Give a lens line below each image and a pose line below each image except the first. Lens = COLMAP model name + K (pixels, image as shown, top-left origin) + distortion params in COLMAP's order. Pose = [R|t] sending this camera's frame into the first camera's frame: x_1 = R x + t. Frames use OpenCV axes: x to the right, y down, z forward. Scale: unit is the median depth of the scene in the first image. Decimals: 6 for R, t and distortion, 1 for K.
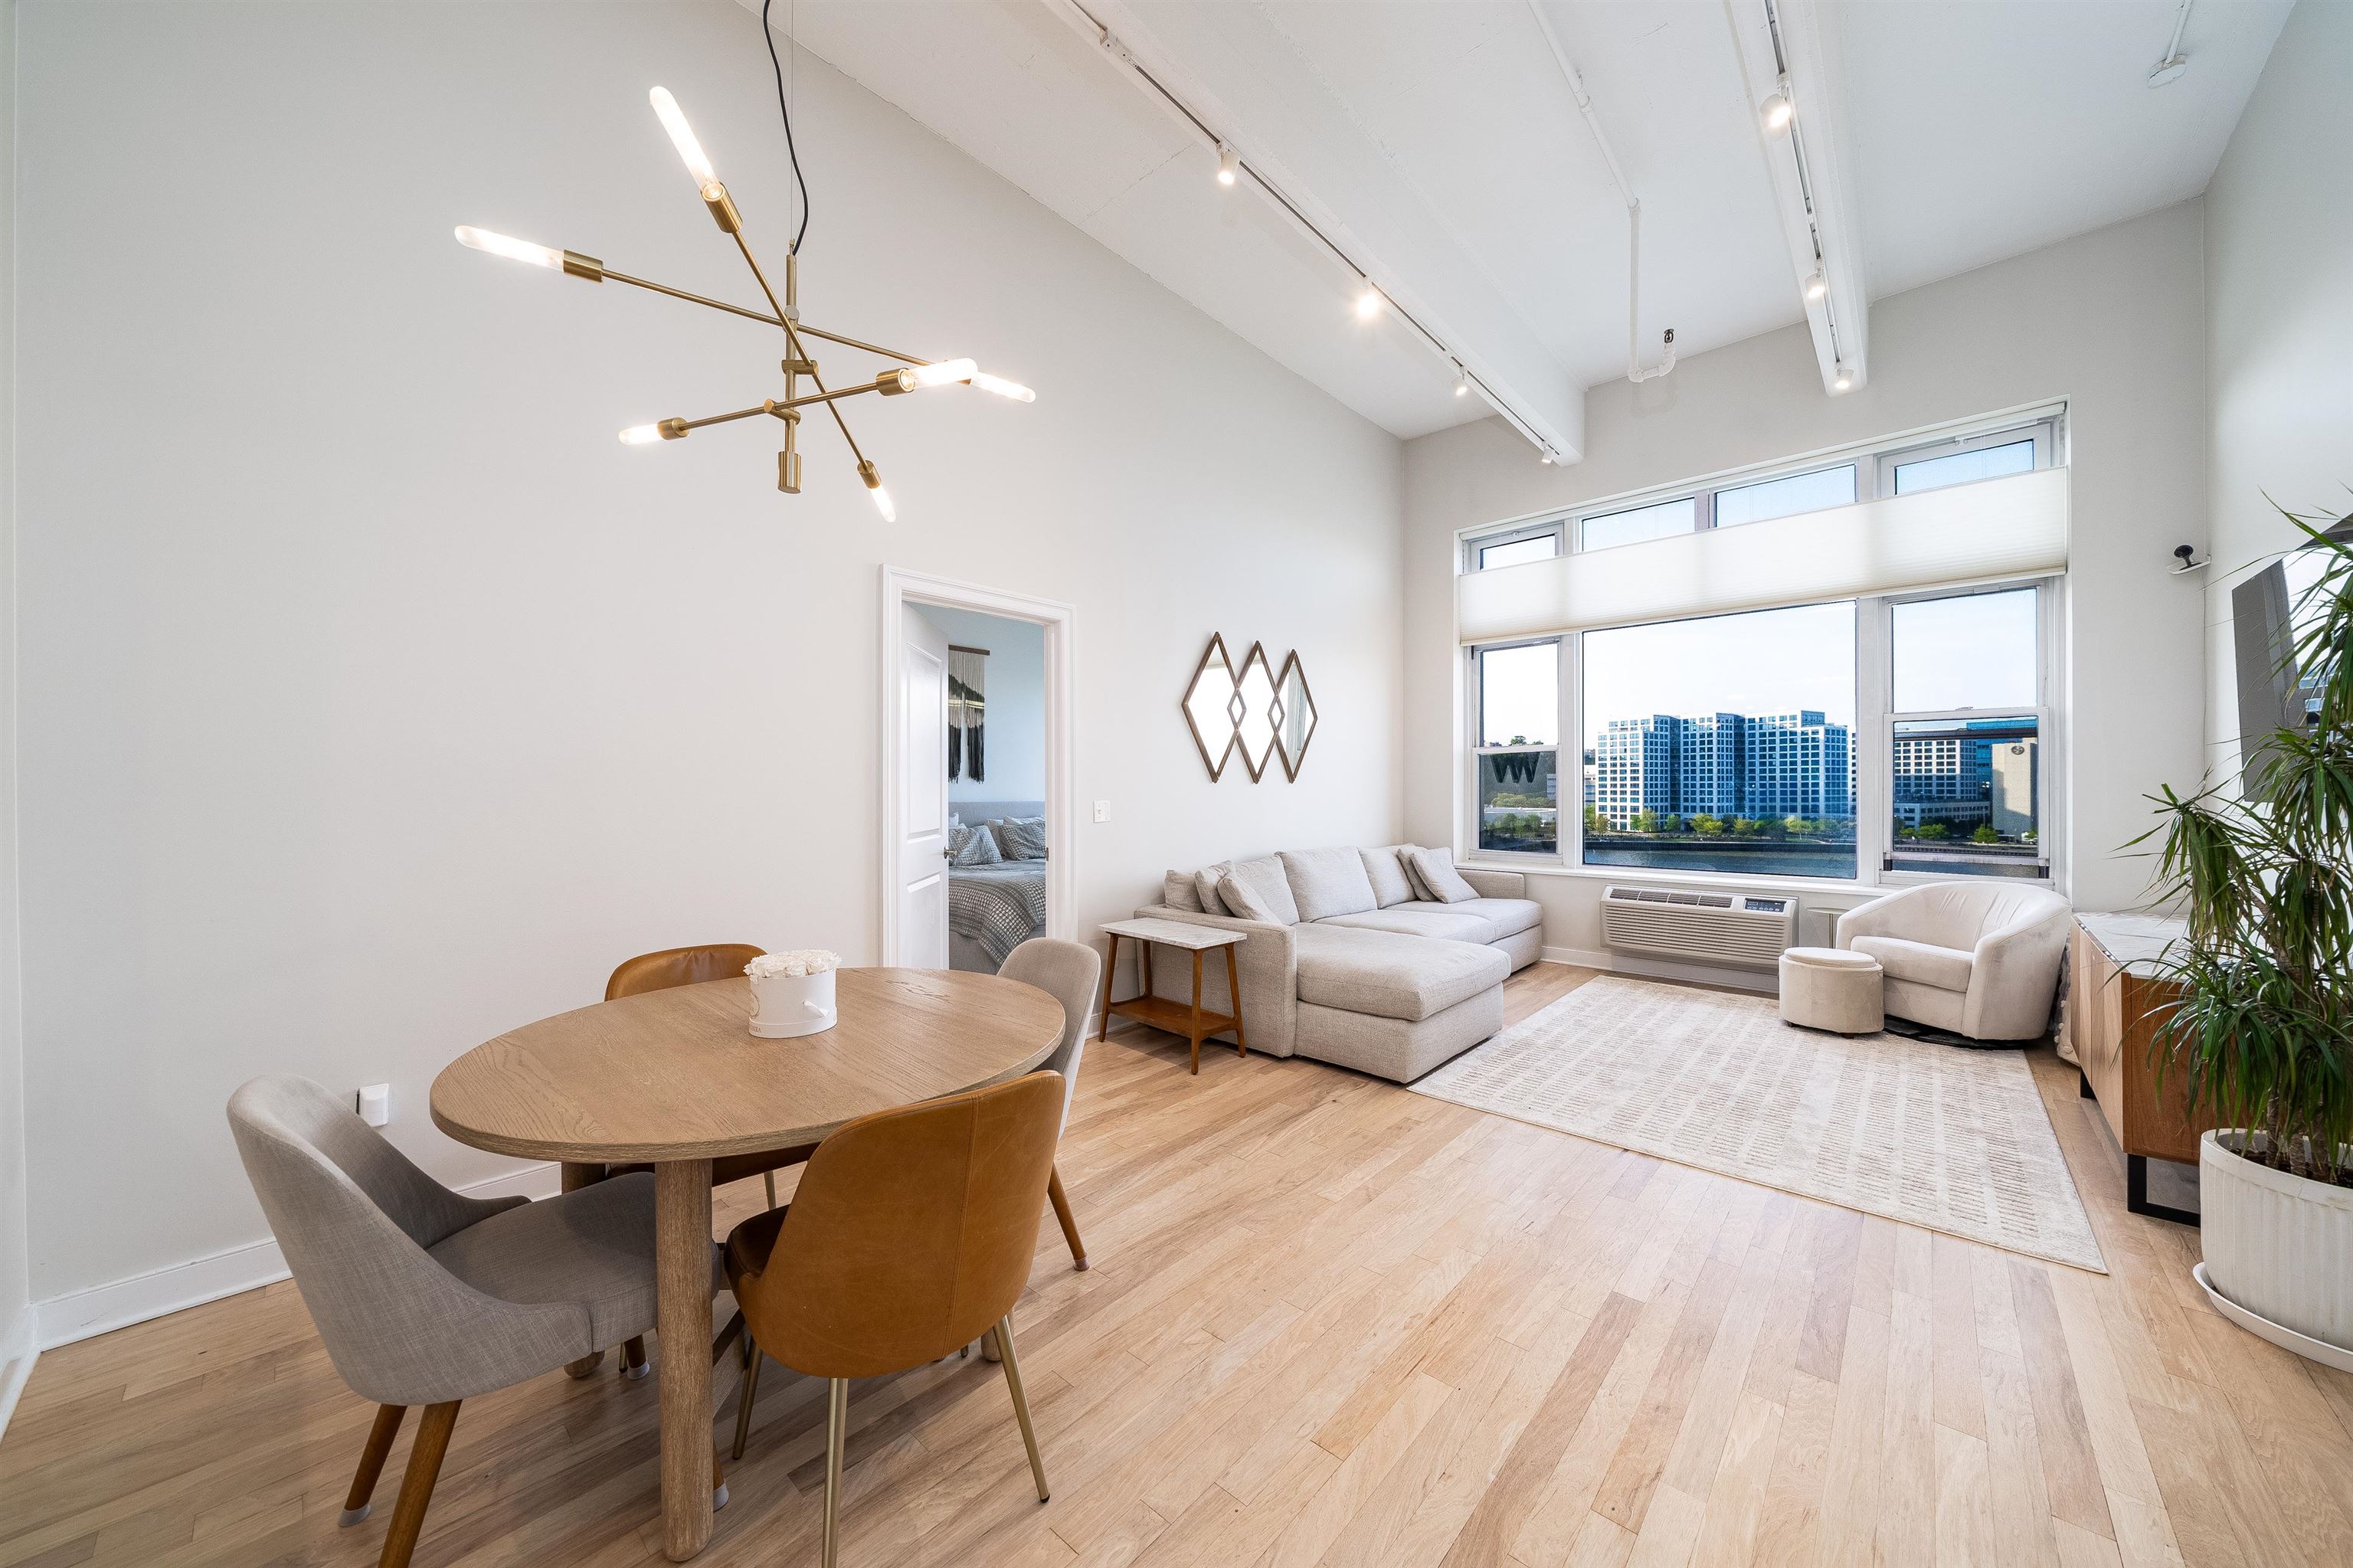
lens RADIAL K [[809.0, 0, 1183.8], [0, 809.0, 787.8], [0, 0, 1]] dist [-0.008459, 0.000318]
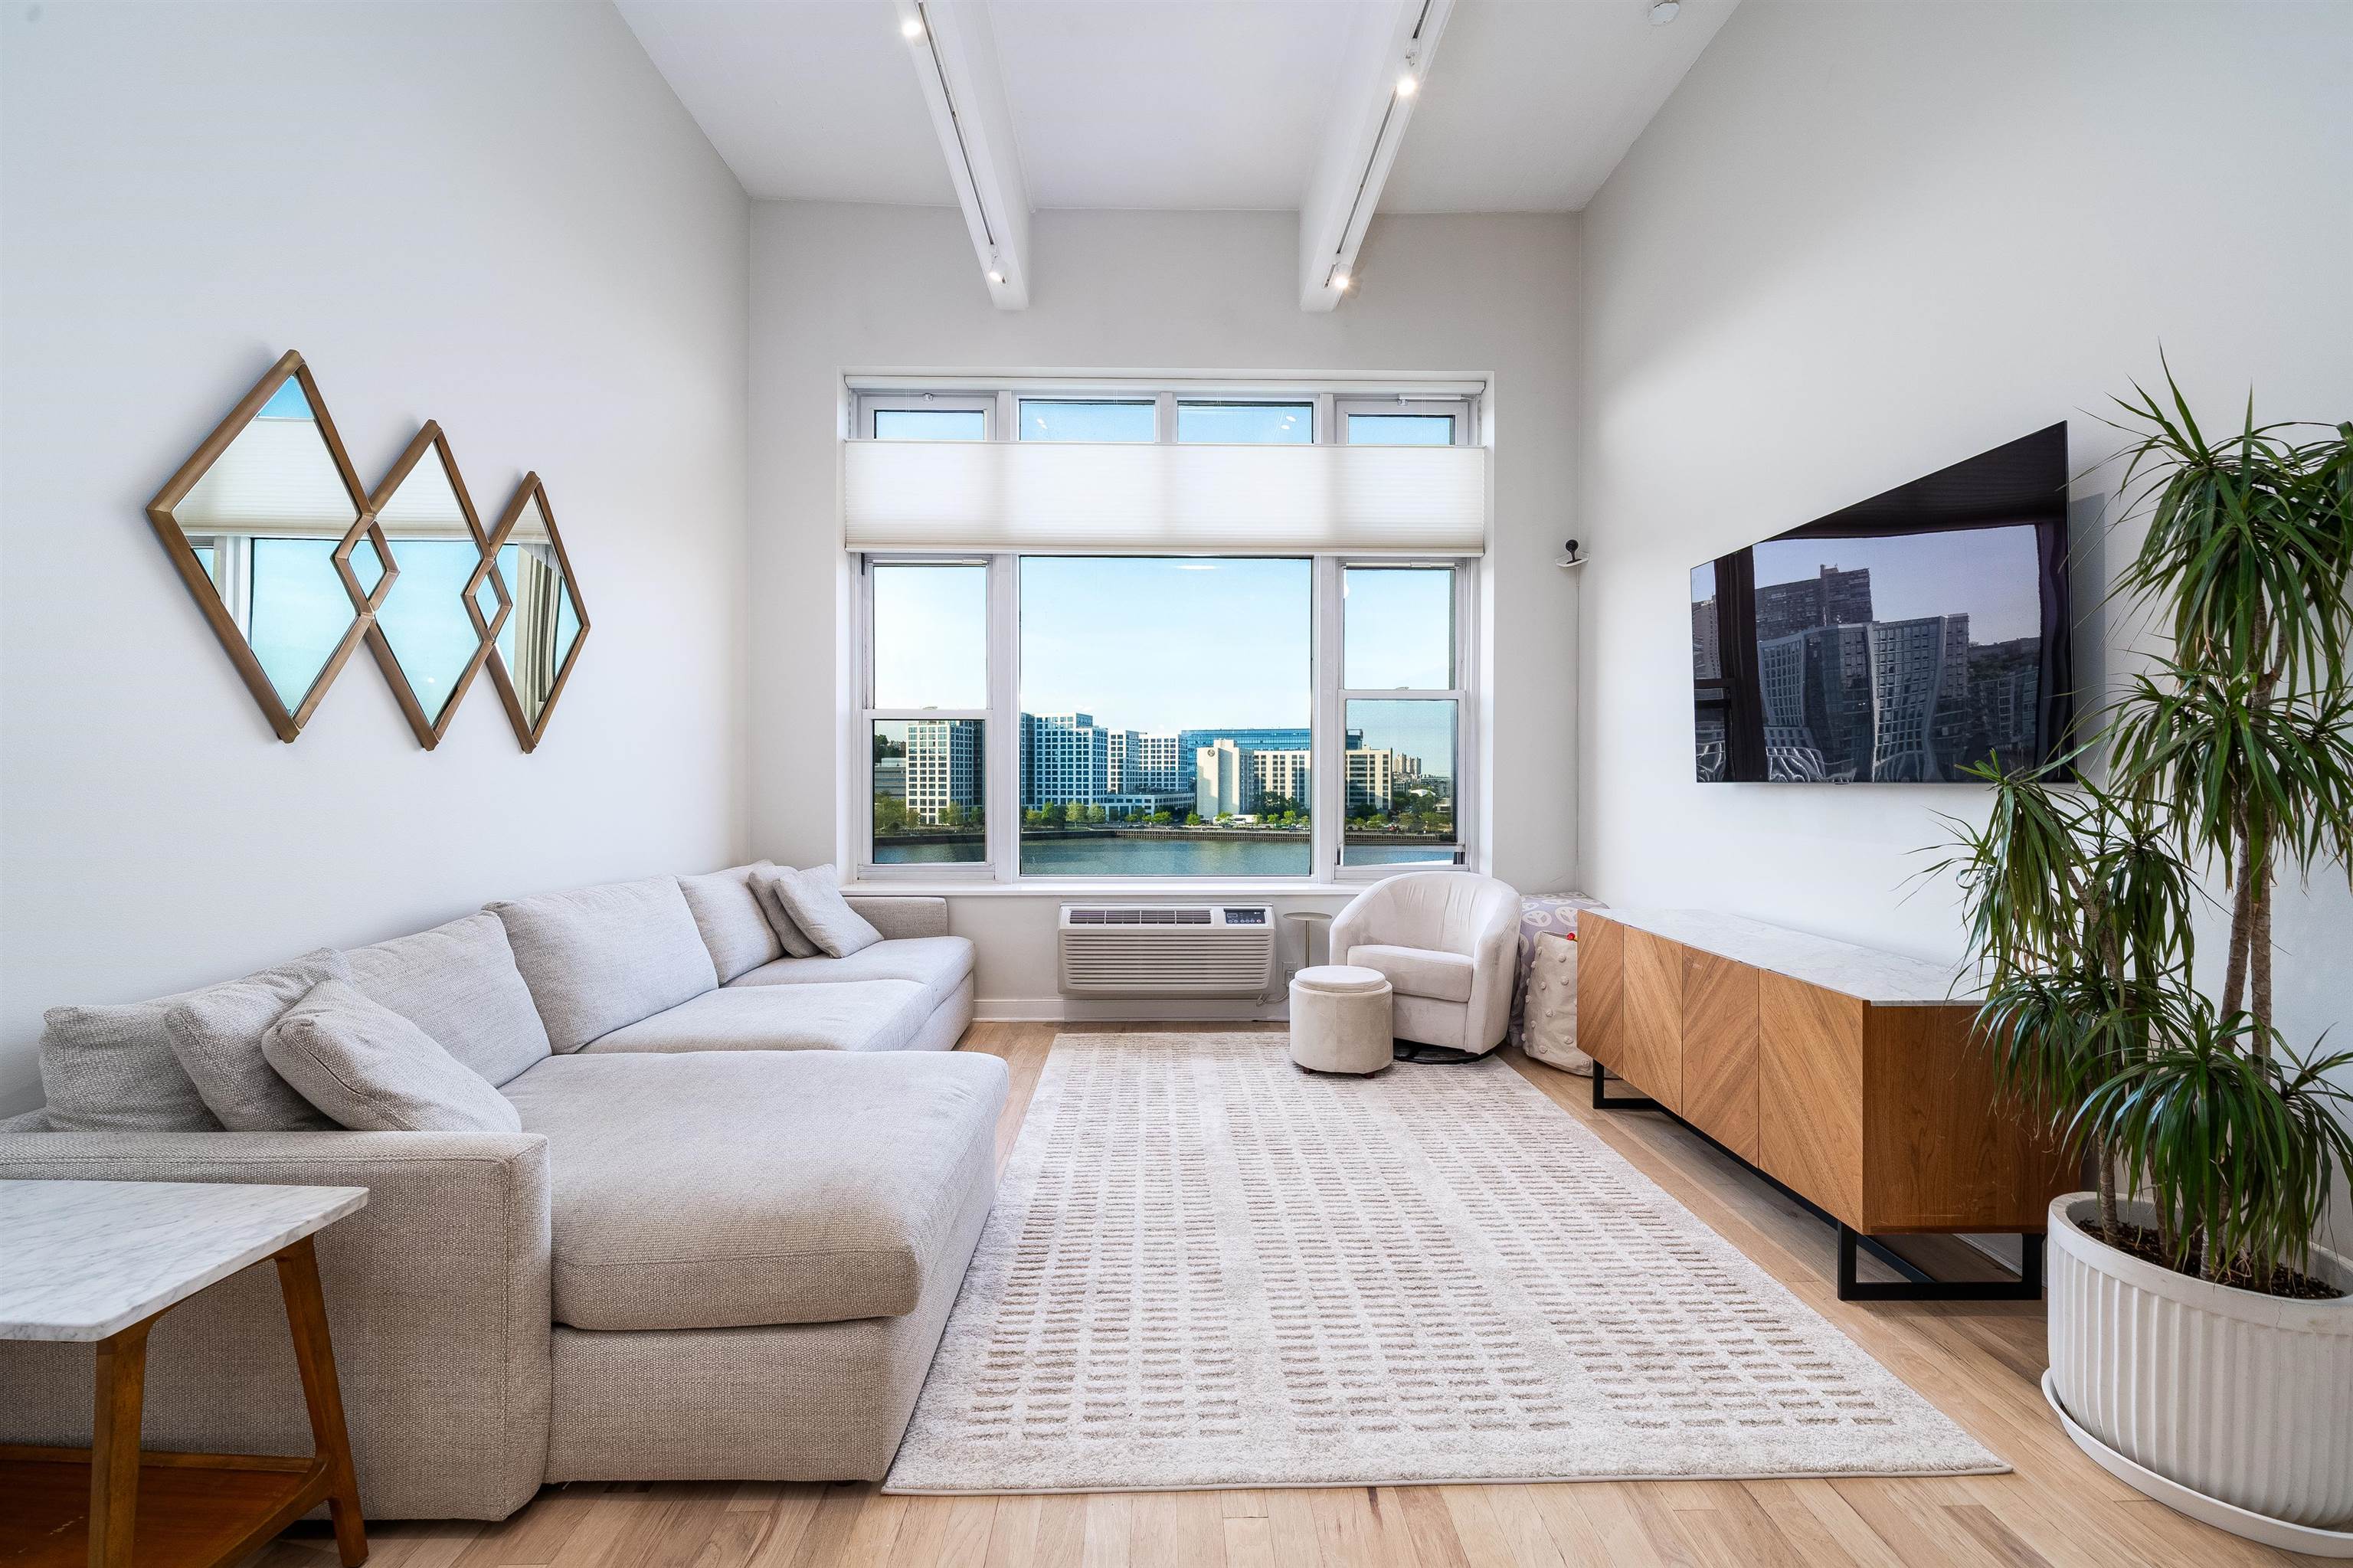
lens RADIAL K [[895.2, 0, 1169.9], [0, 895.2, 789.6], [0, 0, 1]] dist [-0.002782, -0.000078]
pose [[0.726025, -0.003521, 0.687659, 0.058934], [-0.003291, 0.999958, 0.008595, 0.013258], [-0.687660, -0.008503, 0.725983, 0.460381]]
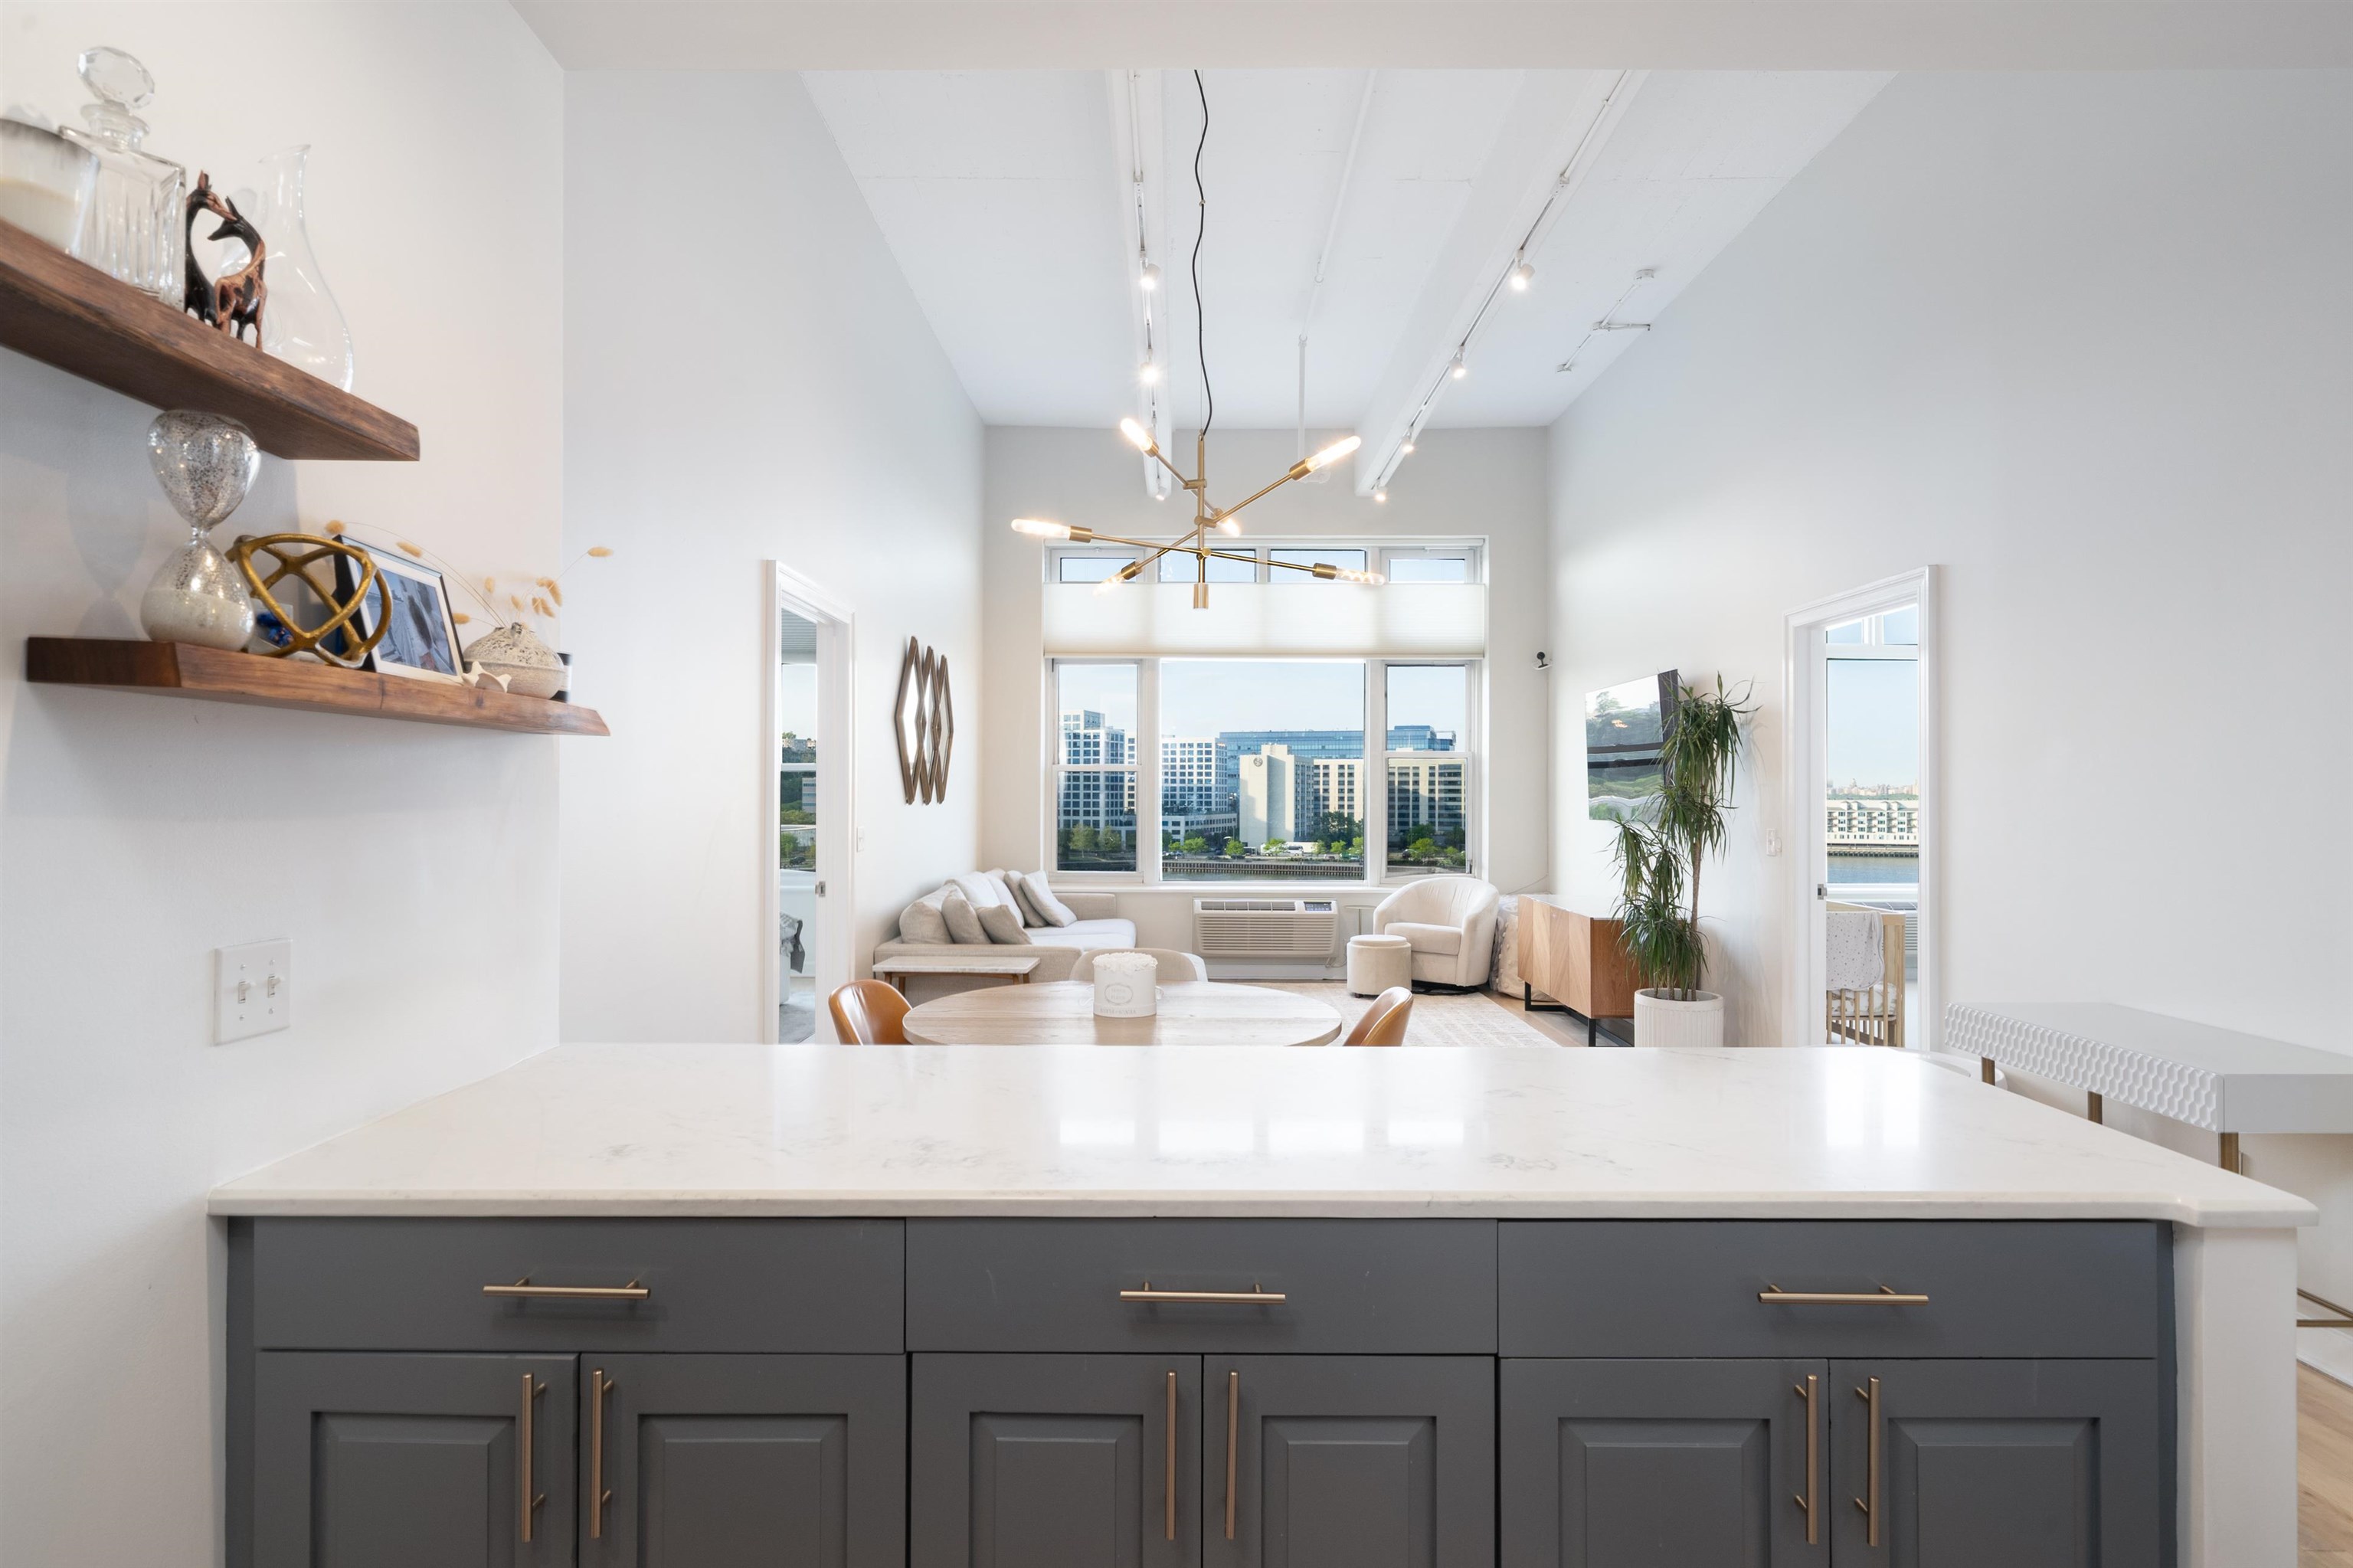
lens RADIAL K [[1155.5, 0, 1163.1], [0, 1155.5, 782.4], [0, 0, 1]] dist [0.001348, 0.000091]
pose [[0.750249, 0.014035, 0.661006, -0.684461], [-0.006118, 0.999879, -0.014286, -0.015644], [-0.661127, 0.006674, 0.750245, -0.166824]]
